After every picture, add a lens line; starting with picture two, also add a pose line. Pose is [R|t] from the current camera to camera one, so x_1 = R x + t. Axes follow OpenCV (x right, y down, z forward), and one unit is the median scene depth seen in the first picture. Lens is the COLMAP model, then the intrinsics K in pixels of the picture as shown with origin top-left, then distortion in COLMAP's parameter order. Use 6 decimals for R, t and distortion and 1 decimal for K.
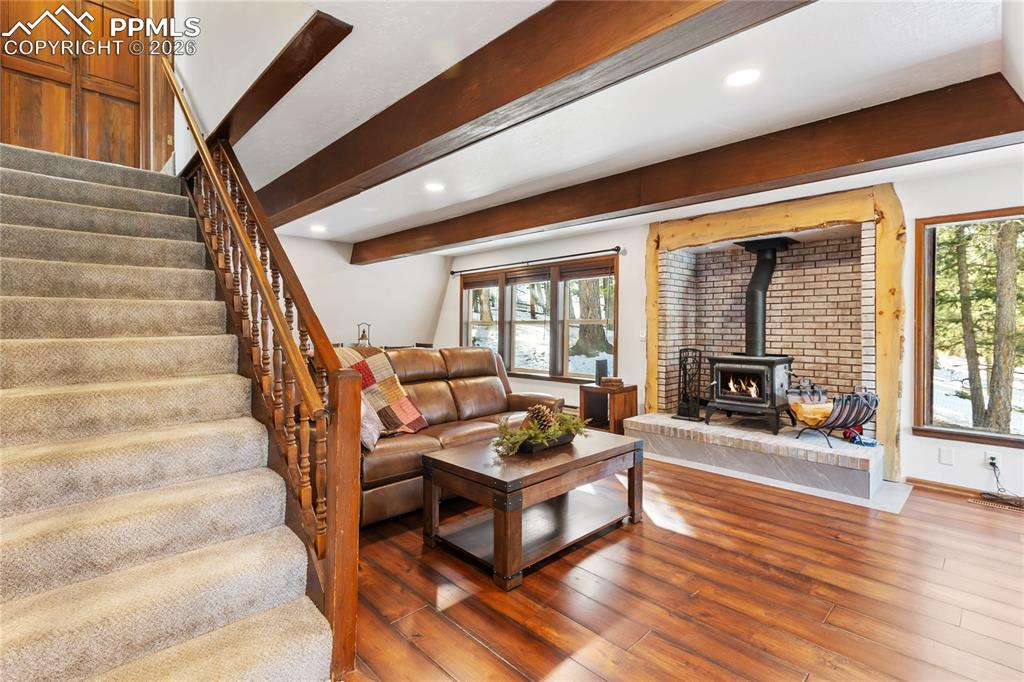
lens RADIAL K [[475.1, 0, 510.1], [0, 475.1, 324.4], [0, 0, 1]] dist [0.001114, 0.000149]
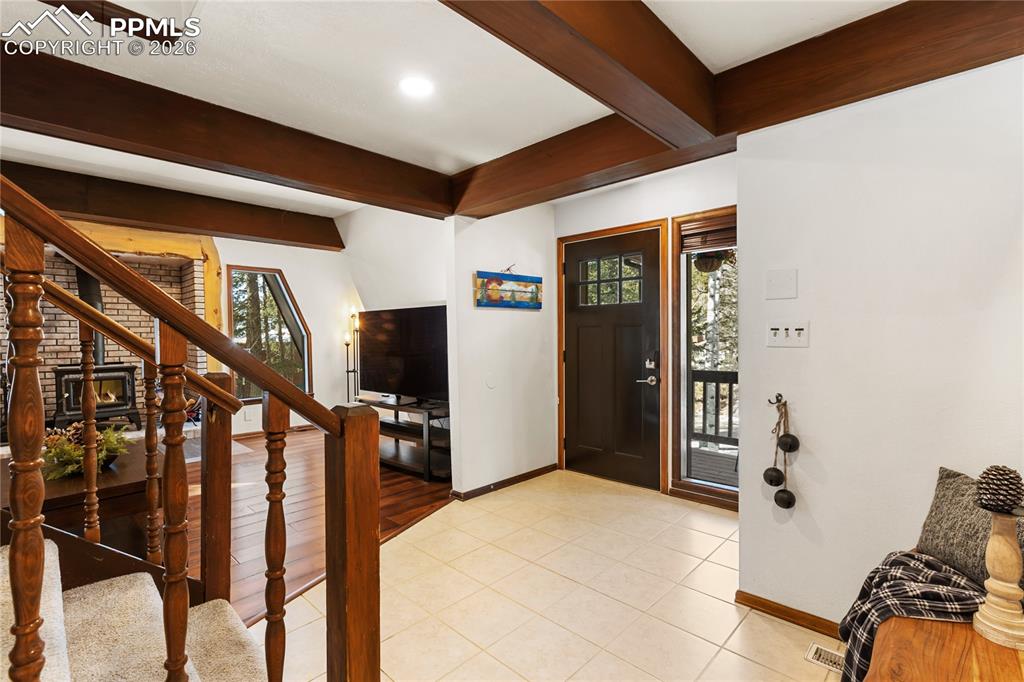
lens RADIAL K [[461.8, 0, 514.5], [0, 461.8, 339.0], [0, 0, 1]] dist [0.002519, 0.000236]
pose [[-0.035866, -0.011841, 0.999286, -0.391557], [0.007153, 0.999901, 0.012105, 0.002690], [-0.999331, 0.007582, -0.035777, 0.083525]]
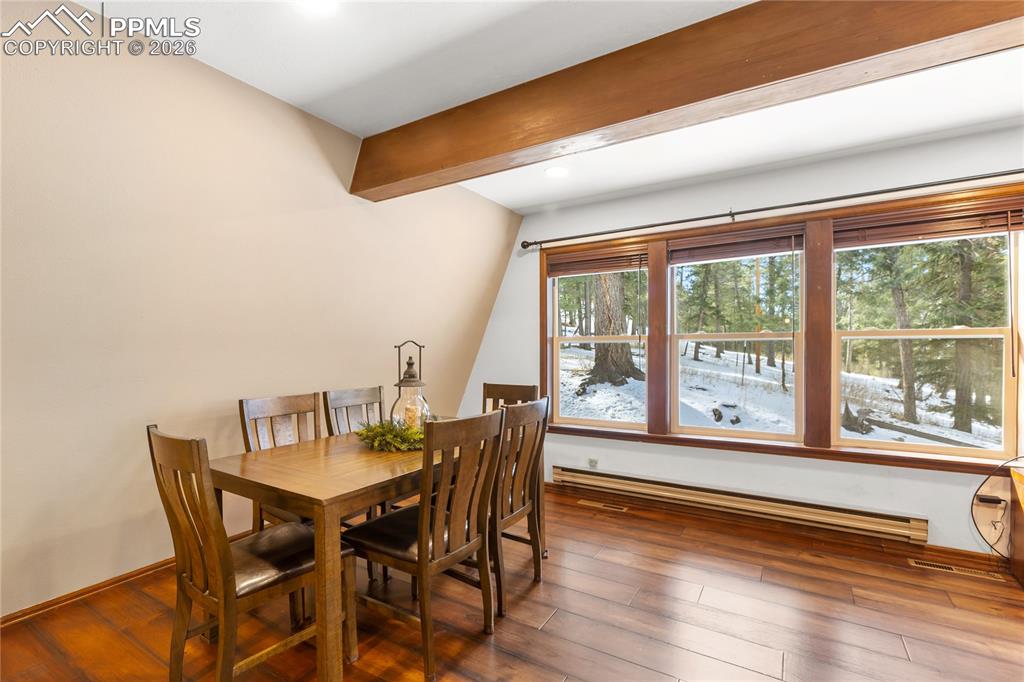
lens RADIAL K [[461.8, 0, 514.5], [0, 461.8, 339.0], [0, 0, 1]] dist [0.002519, 0.000236]
pose [[0.966464, -0.007960, 0.256680, -0.326101], [0.010745, 0.999898, -0.009450, -0.000394], [-0.256578, 0.011891, 0.966450, 0.636039]]
